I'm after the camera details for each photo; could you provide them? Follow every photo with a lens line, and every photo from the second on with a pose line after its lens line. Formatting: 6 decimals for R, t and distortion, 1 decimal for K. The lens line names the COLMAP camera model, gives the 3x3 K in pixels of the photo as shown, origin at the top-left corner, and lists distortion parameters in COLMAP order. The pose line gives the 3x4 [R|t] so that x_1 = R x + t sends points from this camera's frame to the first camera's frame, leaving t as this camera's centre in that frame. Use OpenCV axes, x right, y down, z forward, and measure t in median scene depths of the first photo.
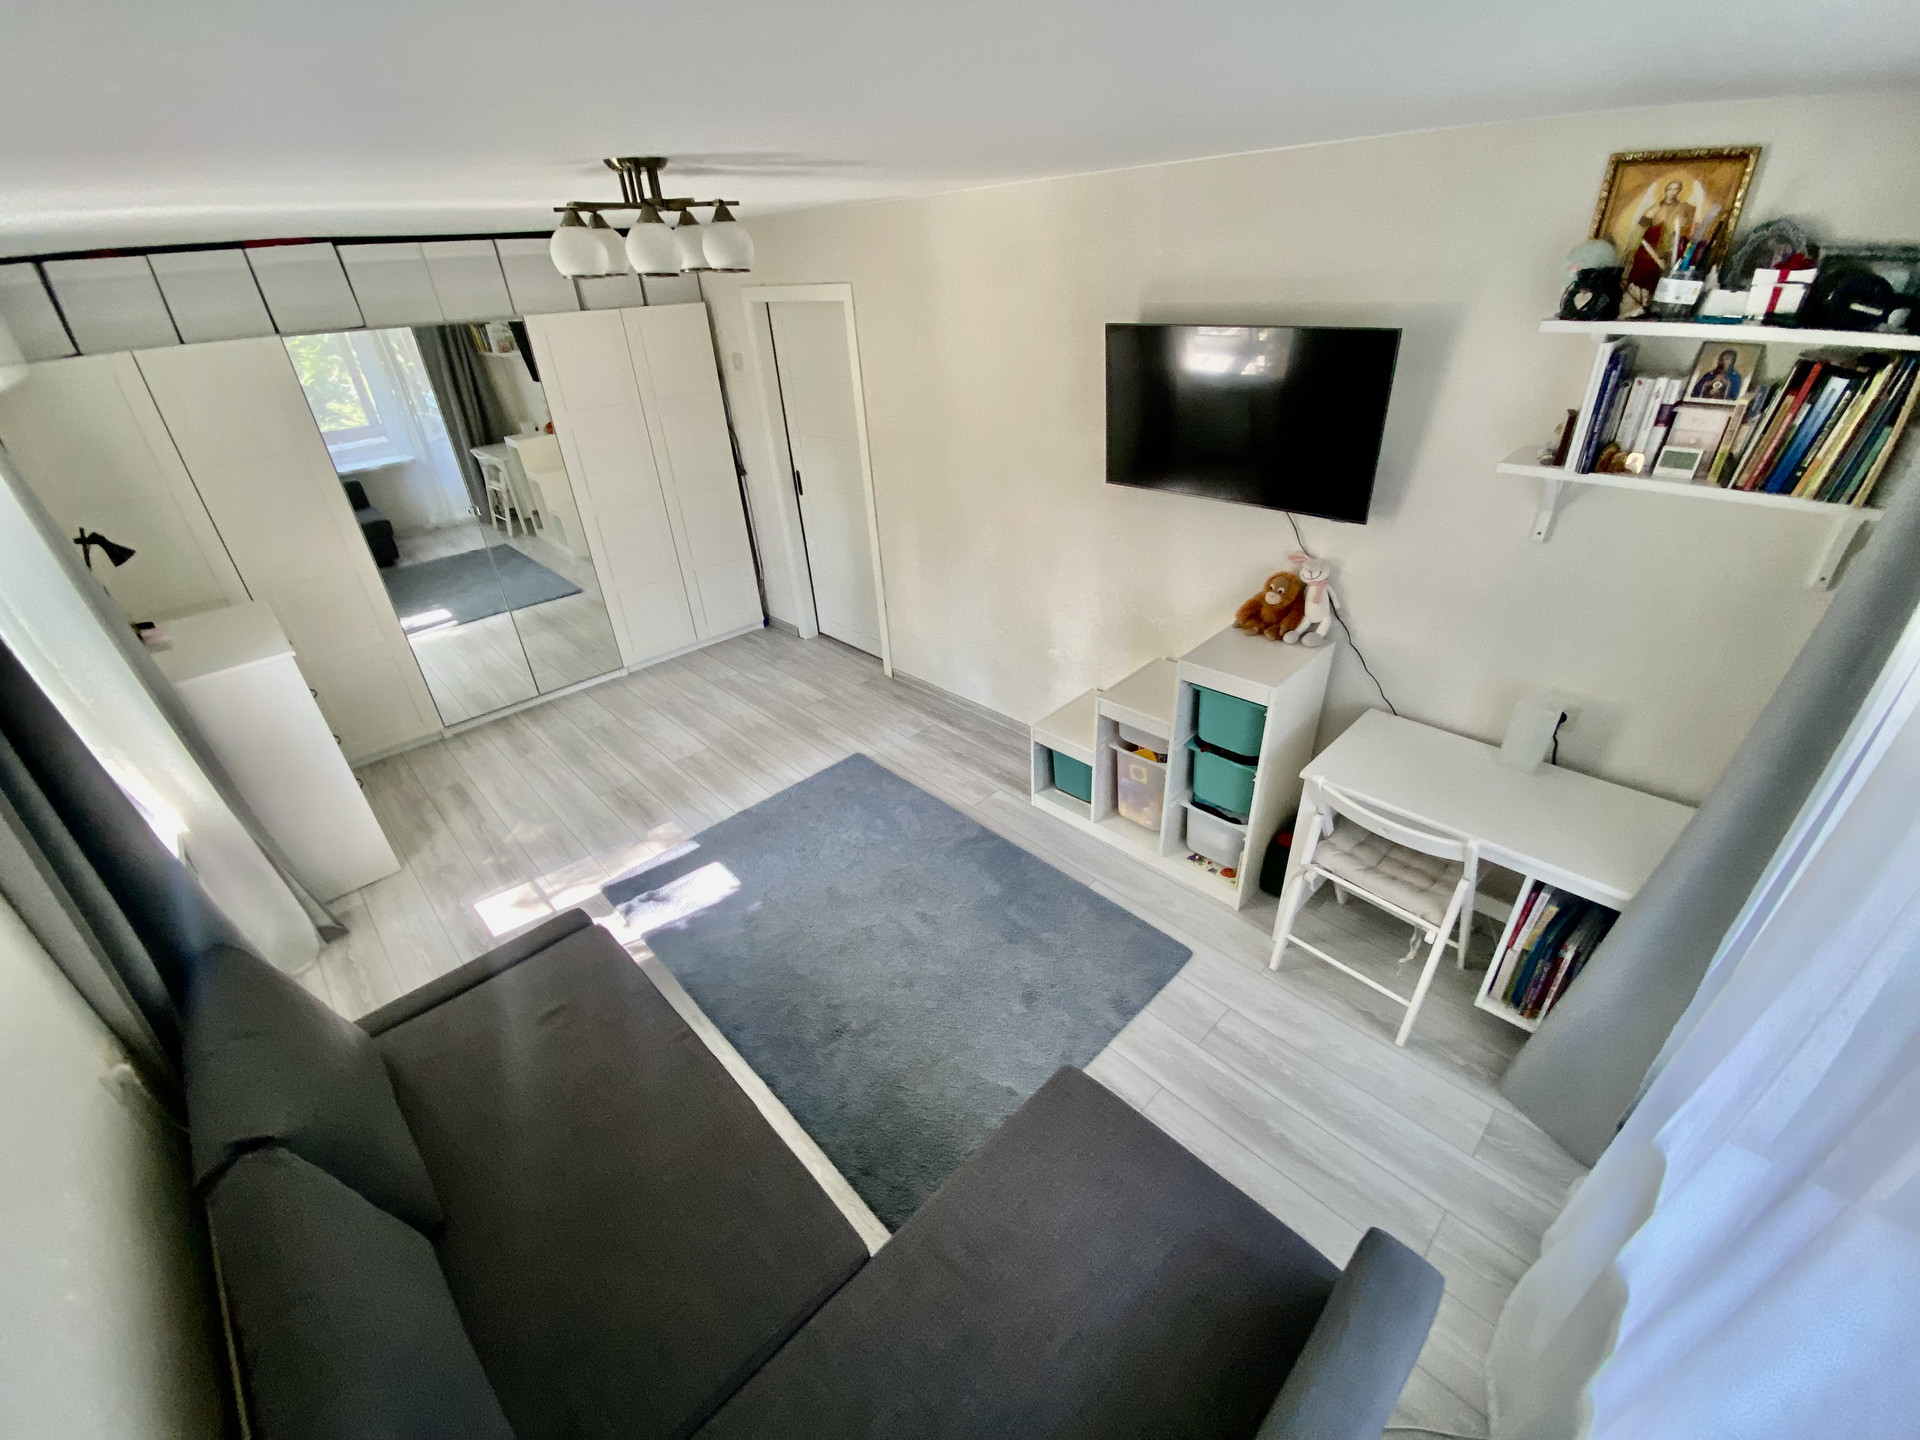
lens RADIAL K [[781.1, 0, 954.1], [0, 781.1, 723.0], [0, 0, 1]] dist [0.031100, -0.027912]
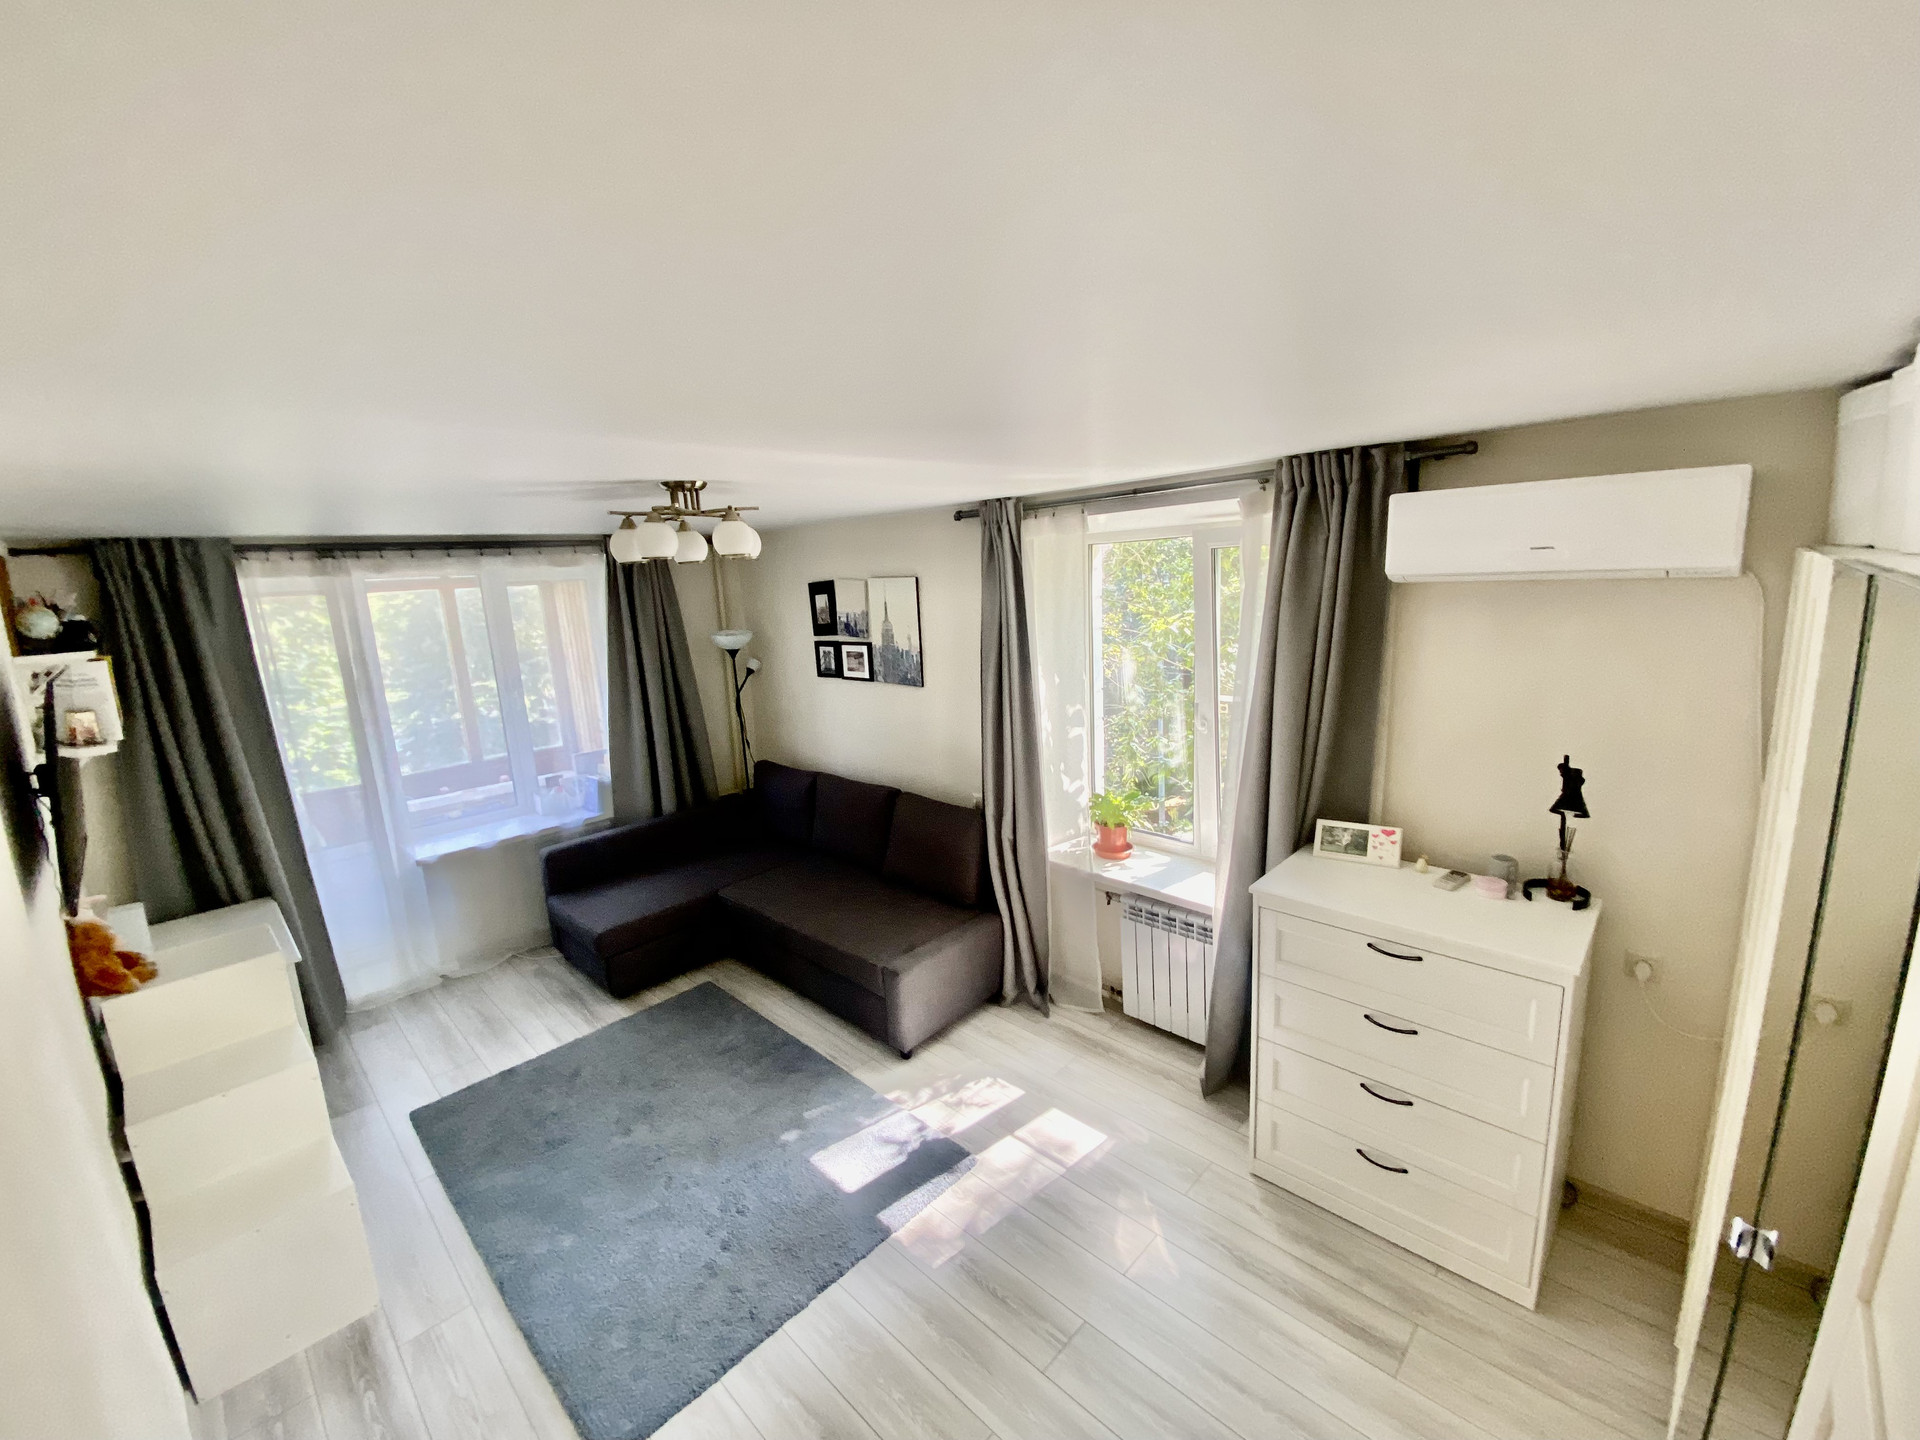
lens RADIAL K [[772.0, 0, 962.5], [0, 772.0, 723.3], [0, 0, 1]] dist [0.019966, -0.025729]
pose [[-0.994176, 0.104533, -0.026205, -0.440580], [0.061533, 0.750240, 0.658296, -0.685996], [0.088474, 0.652850, -0.752303, 1.266970]]
